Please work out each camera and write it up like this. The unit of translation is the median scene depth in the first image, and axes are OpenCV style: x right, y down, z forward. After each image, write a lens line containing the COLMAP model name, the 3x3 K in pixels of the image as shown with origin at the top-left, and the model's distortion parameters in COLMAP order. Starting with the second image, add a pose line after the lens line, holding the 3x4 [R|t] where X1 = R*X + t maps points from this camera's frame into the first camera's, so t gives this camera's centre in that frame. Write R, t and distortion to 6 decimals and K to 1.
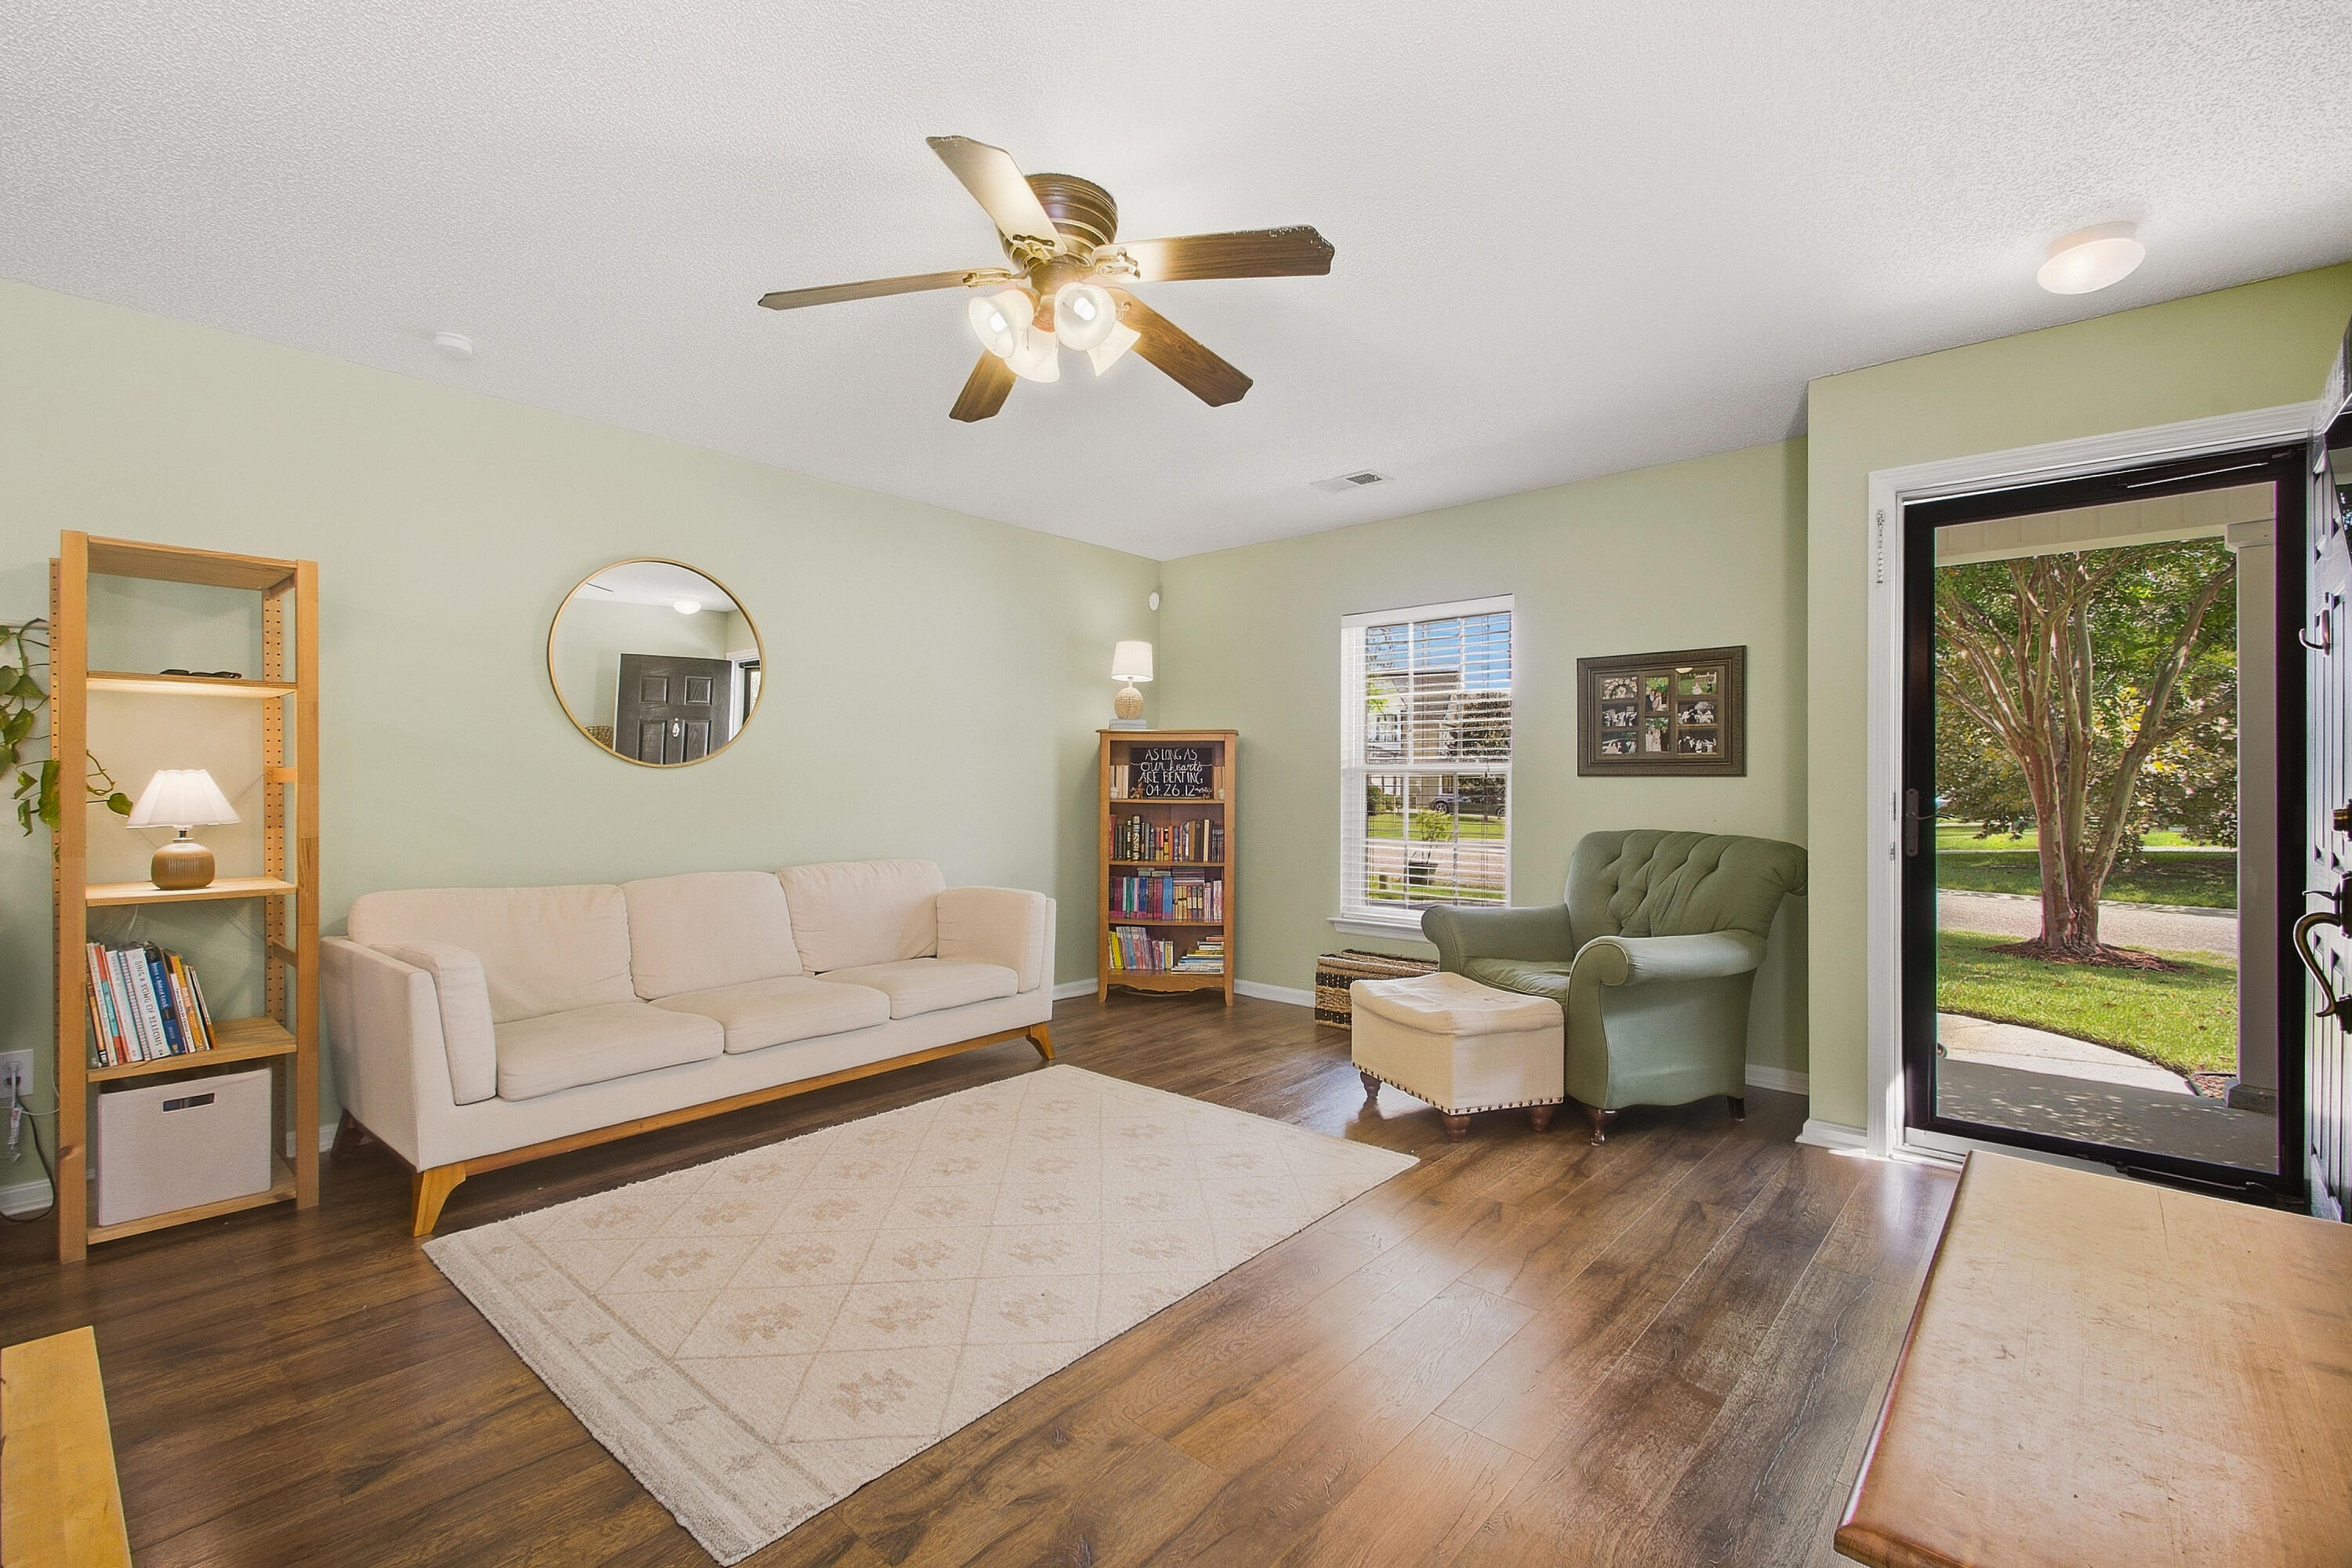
lens RADIAL K [[1049.3, 0, 1129.8], [0, 1049.3, 788.2], [0, 0, 1]] dist [-0.000015, -0.000003]
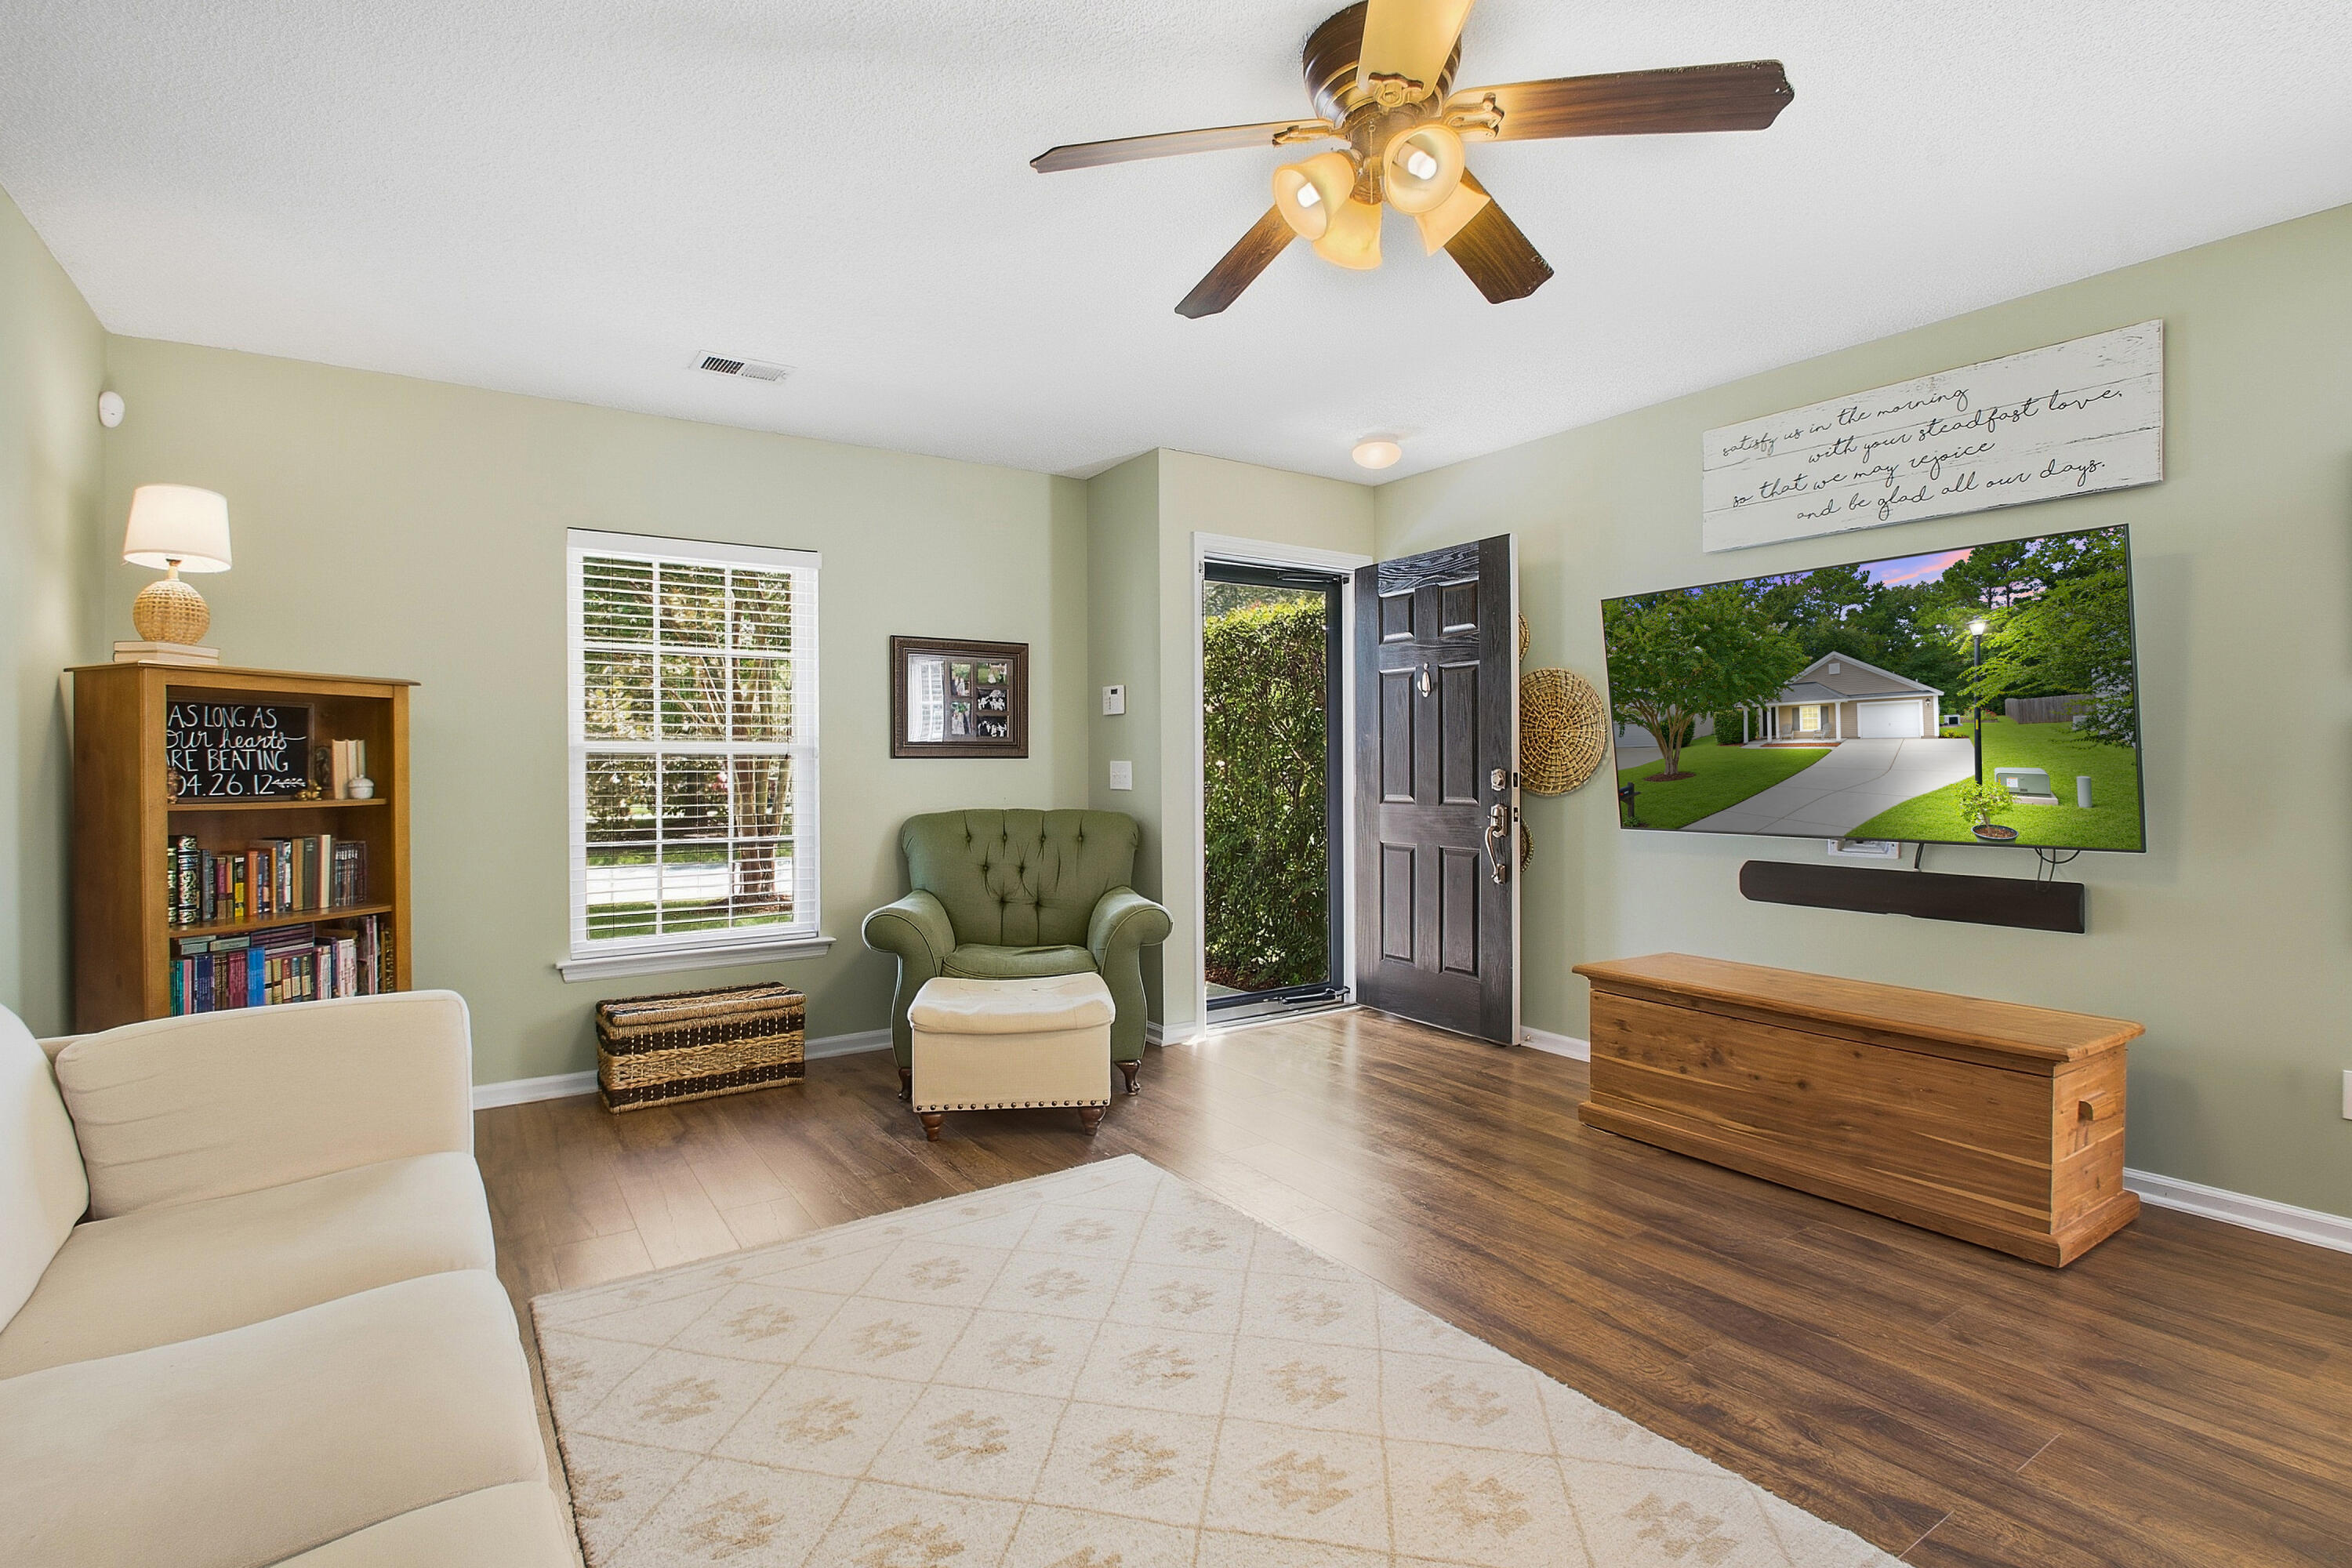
lens RADIAL K [[1126.5, 0, 1177.5], [0, 1126.5, 770.4], [0, 0, 1]] dist [0.000315, 0.000095]
pose [[0.224312, -0.014066, 0.974416, -0.549569], [0.007381, 0.999892, 0.012734, -0.012165], [-0.974489, 0.004335, 0.224392, 0.550385]]
